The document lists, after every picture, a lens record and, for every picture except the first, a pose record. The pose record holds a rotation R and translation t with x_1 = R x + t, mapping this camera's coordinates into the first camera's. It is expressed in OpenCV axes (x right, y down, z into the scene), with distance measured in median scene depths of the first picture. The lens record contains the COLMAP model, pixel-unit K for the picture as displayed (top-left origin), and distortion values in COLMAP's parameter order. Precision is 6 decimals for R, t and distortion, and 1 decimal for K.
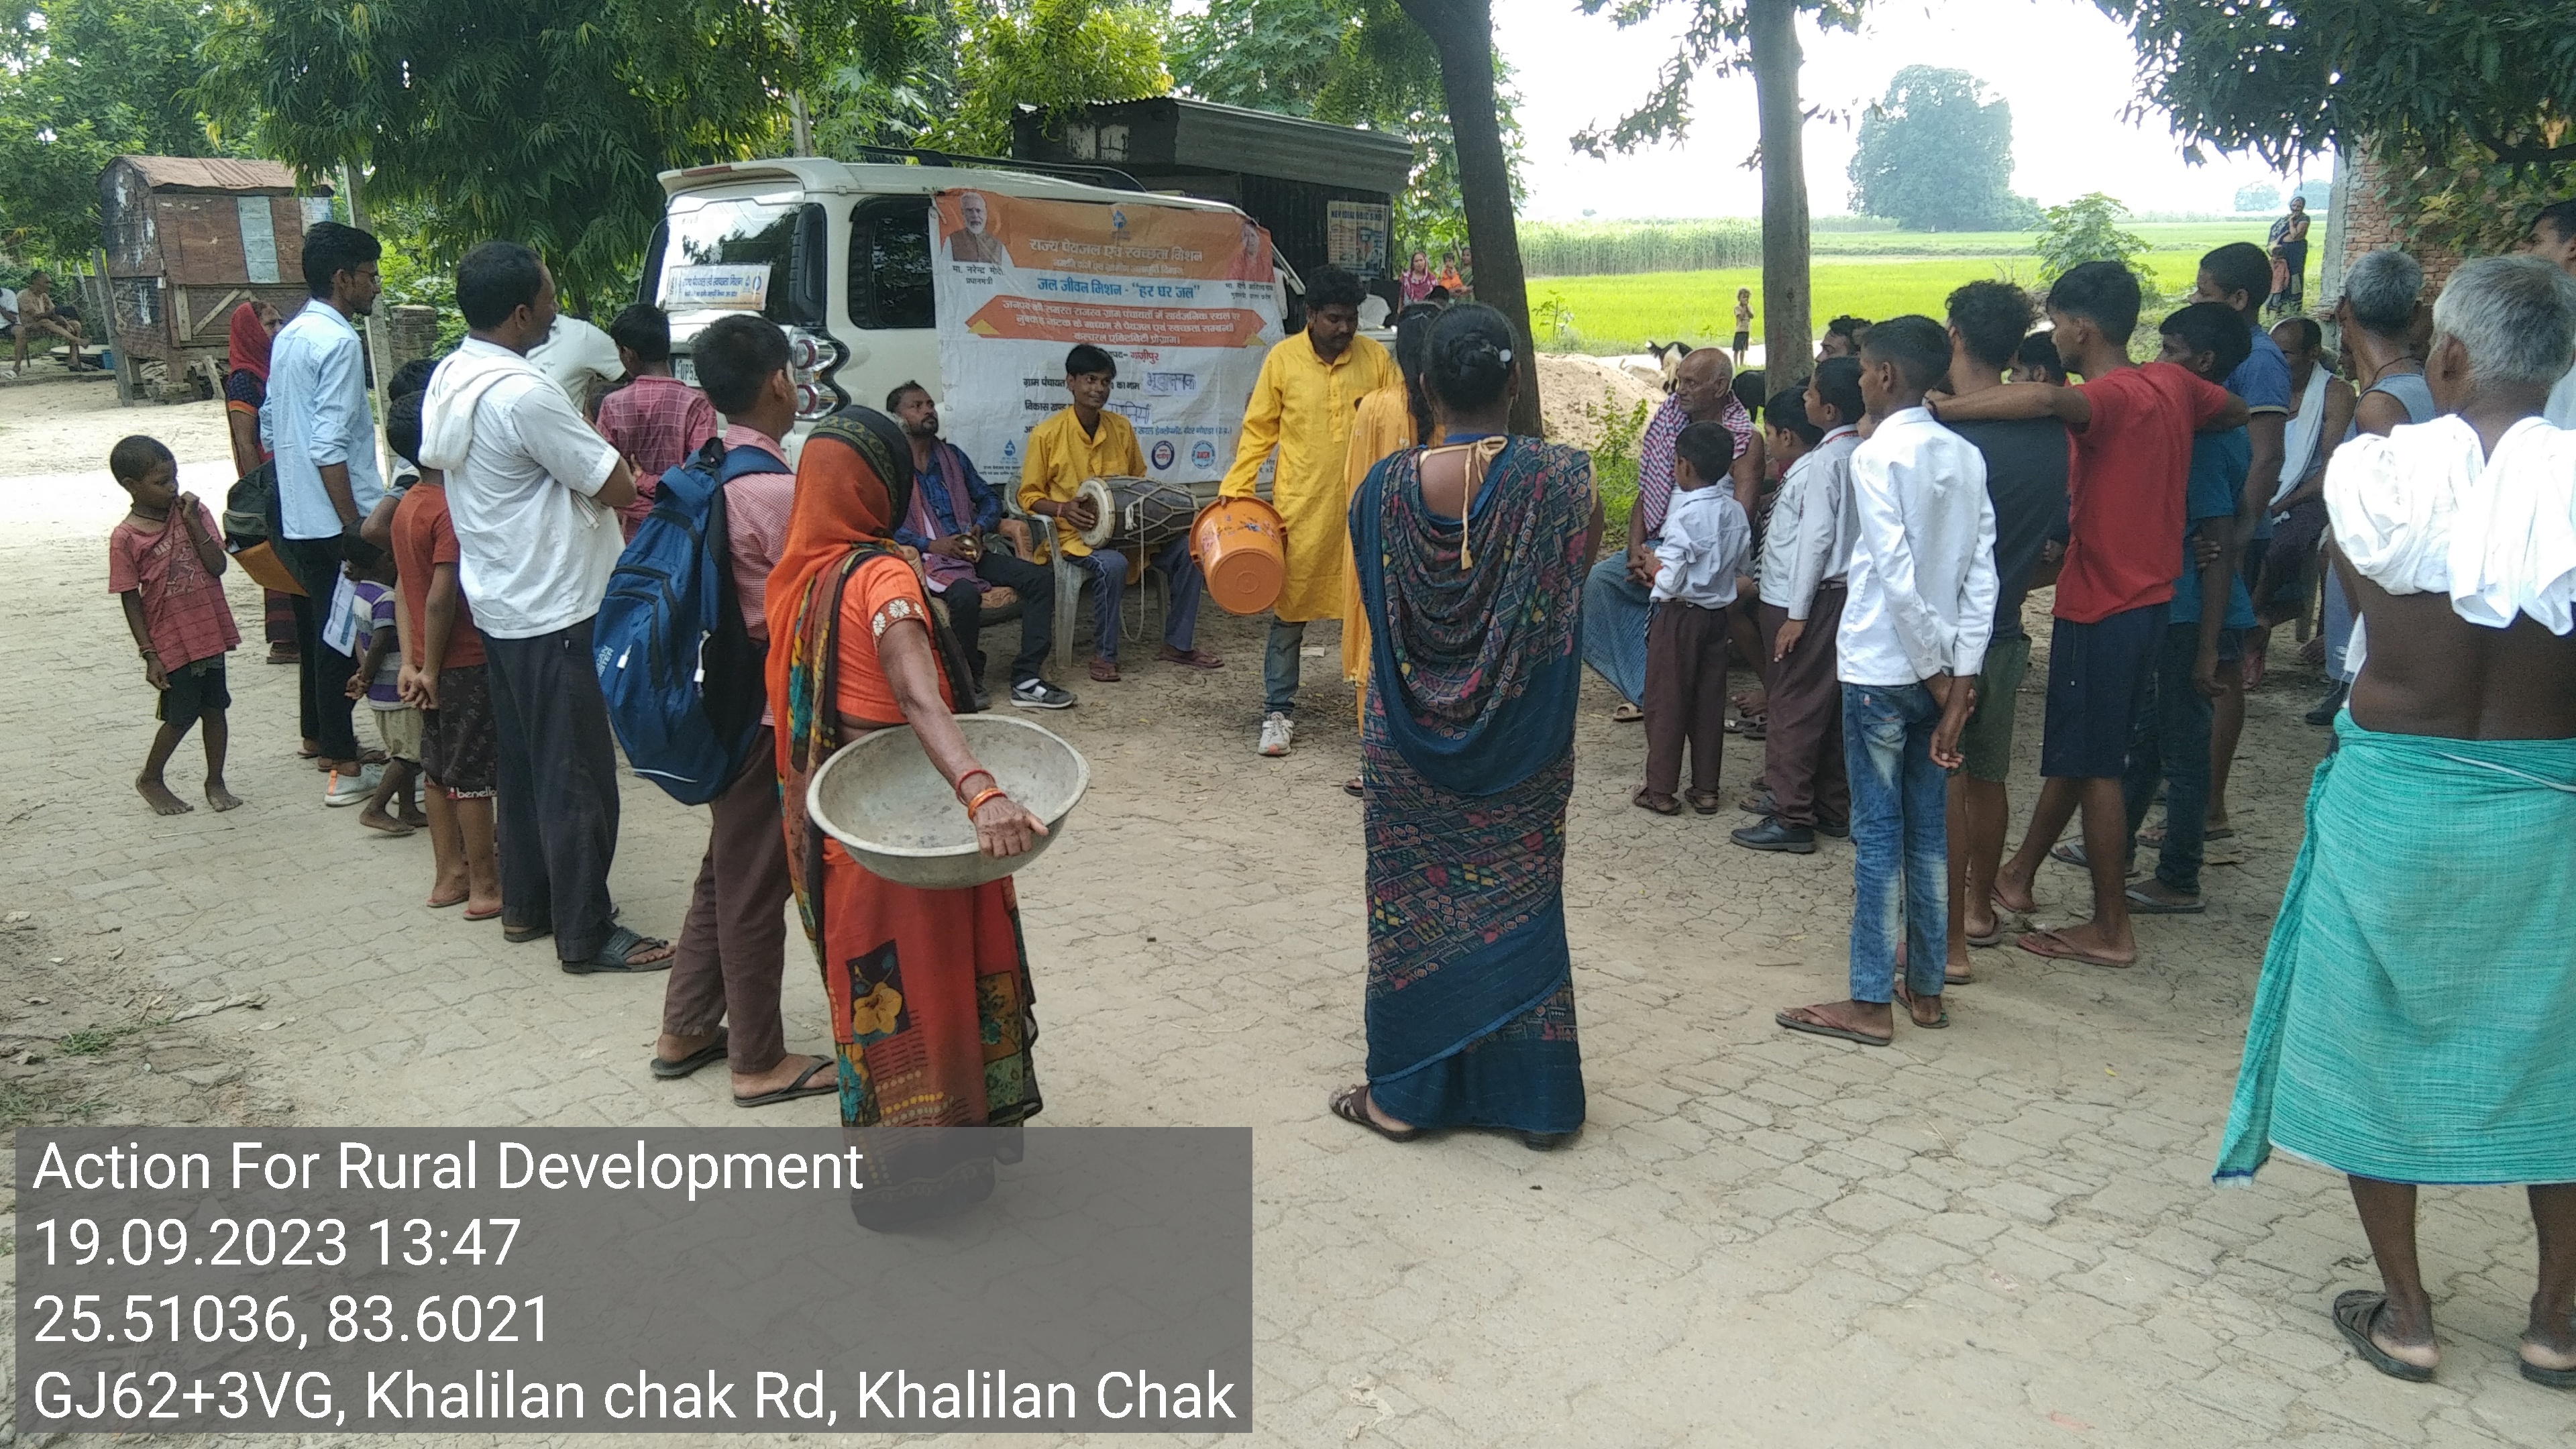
lens RADIAL K [[2106.8, 0, 1275.0], [0, 2106.8, 723.8], [0, 0, 1]] dist [-0.006539, -0.003652]
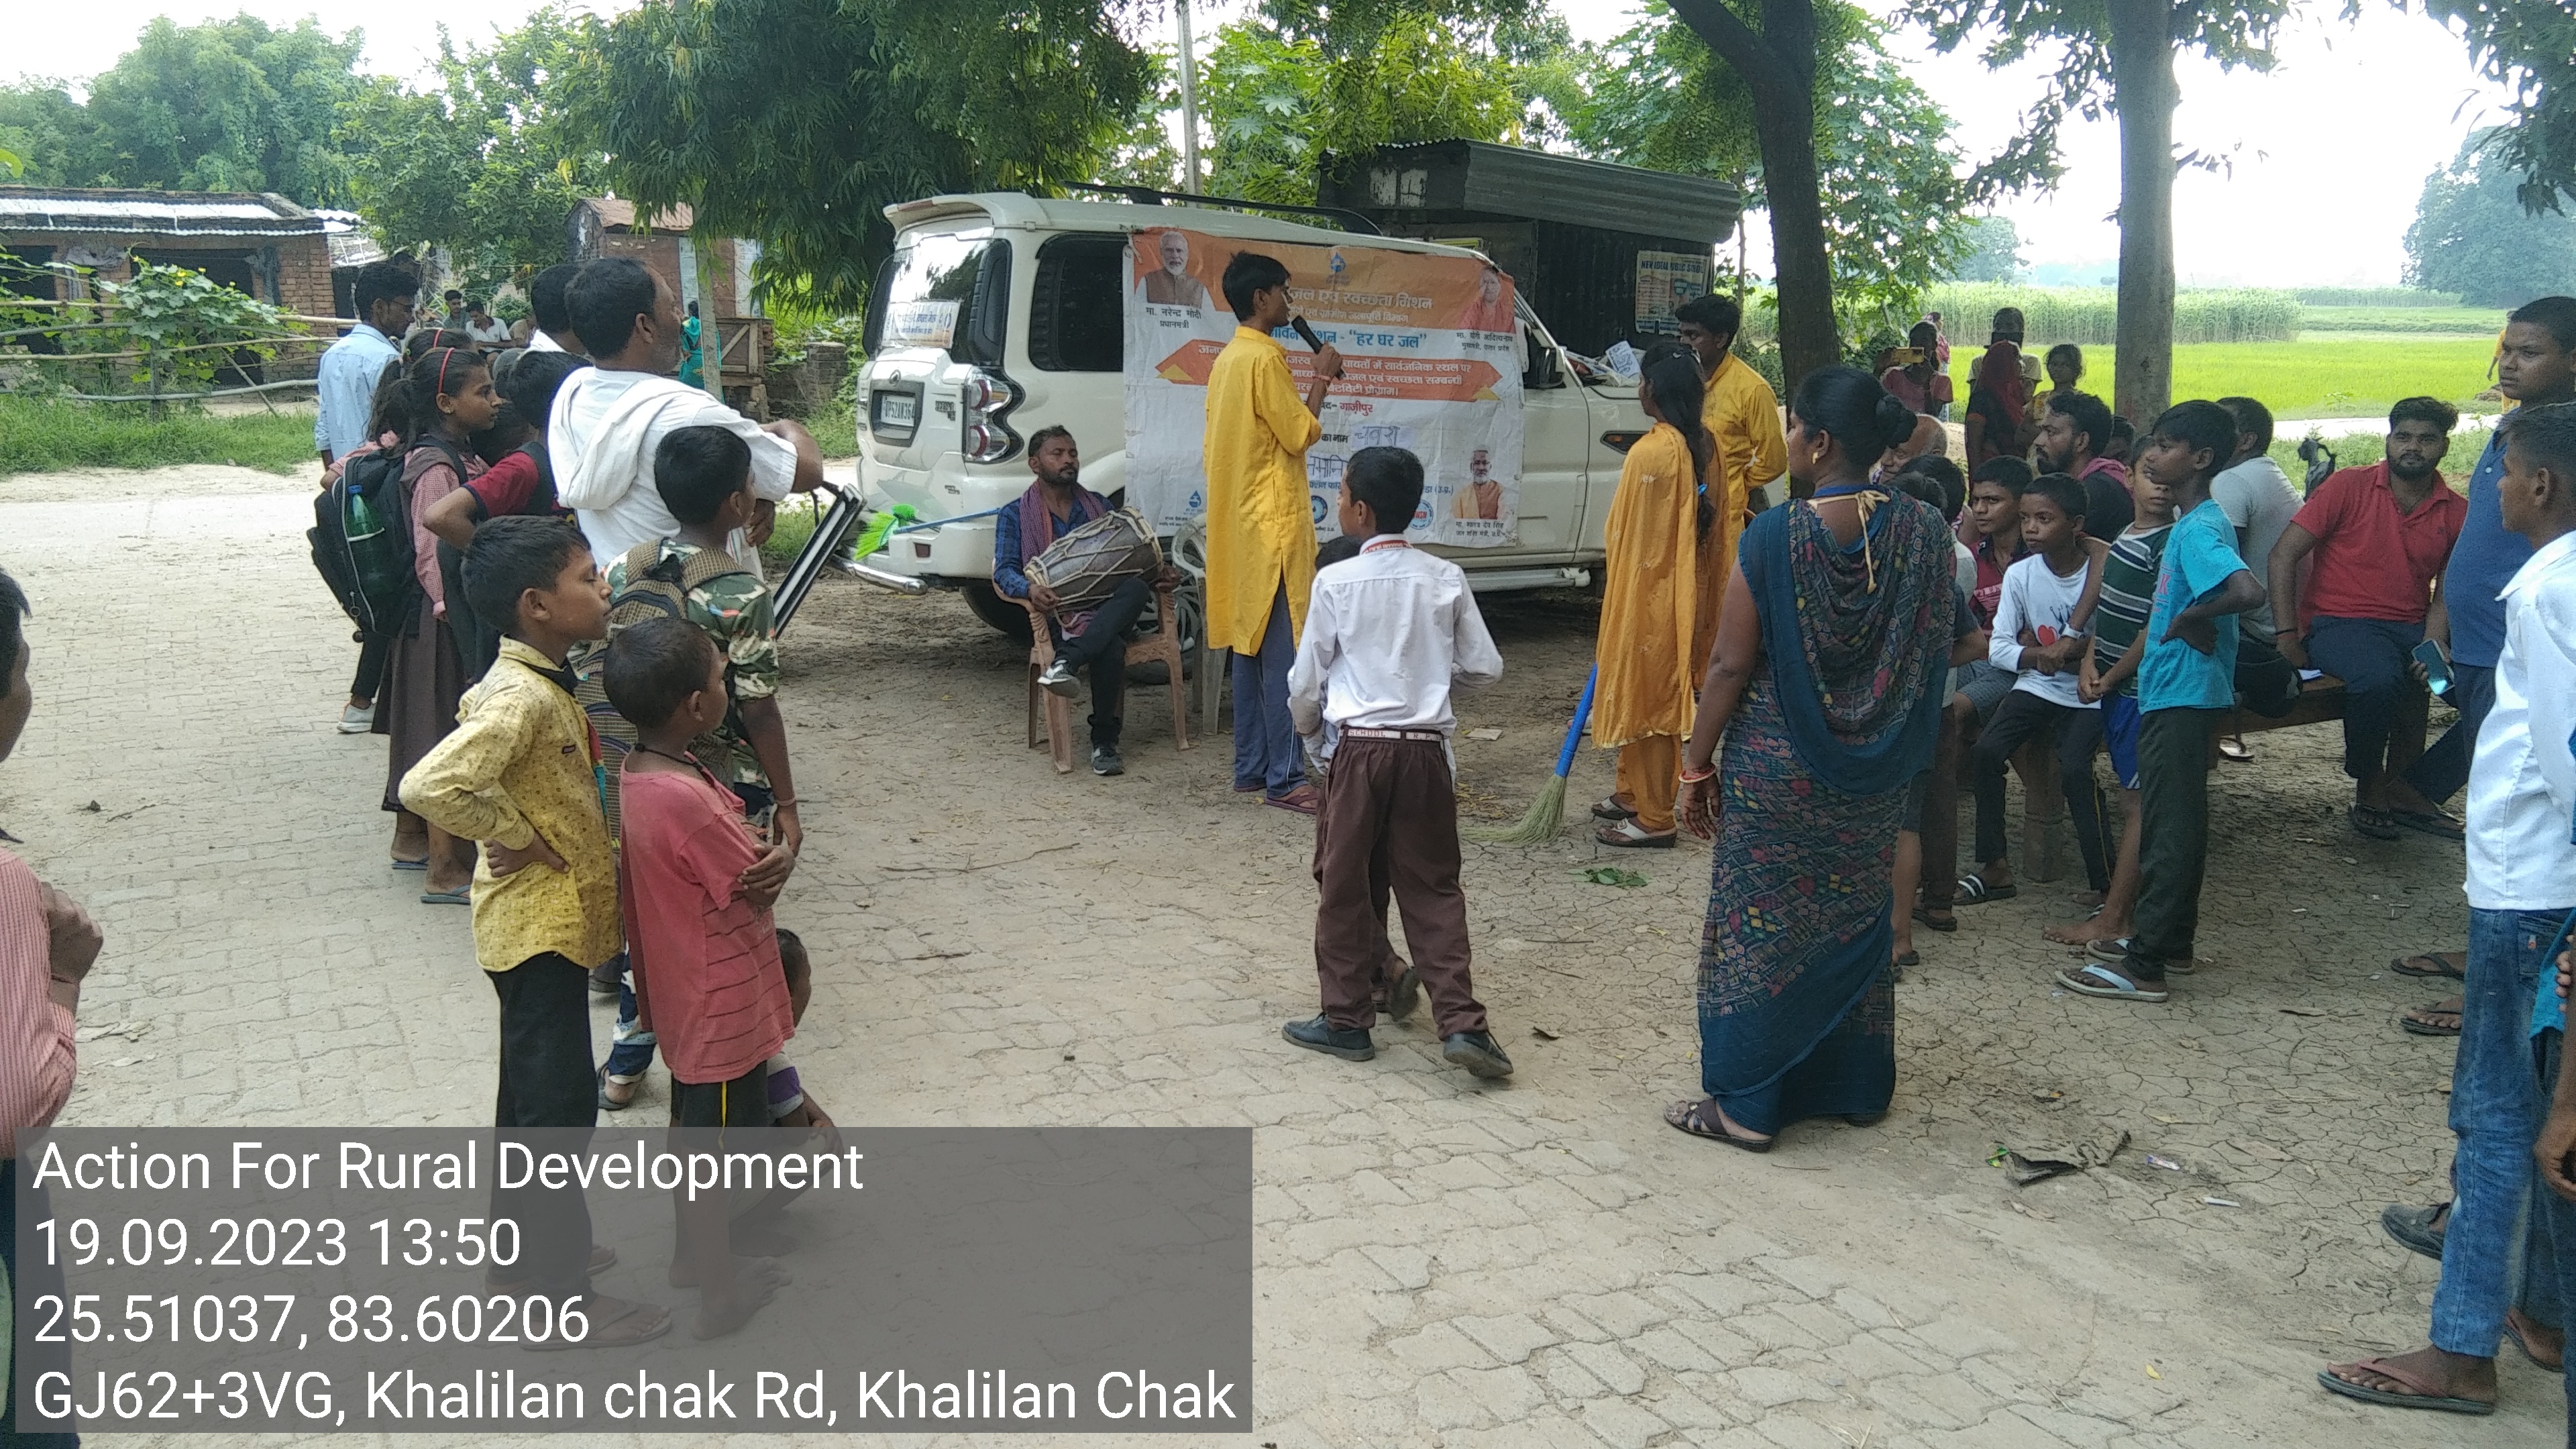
lens RADIAL K [[2088.7, 0, 1280.3], [0, 2088.7, 718.5], [0, 0, 1]] dist [-0.005306, -0.006083]
pose [[0.972606, 0.064059, -0.223461, 0.122559], [-0.070190, 0.997341, -0.019596, -0.015775], [0.221612, 0.034743, 0.974516, 0.090393]]
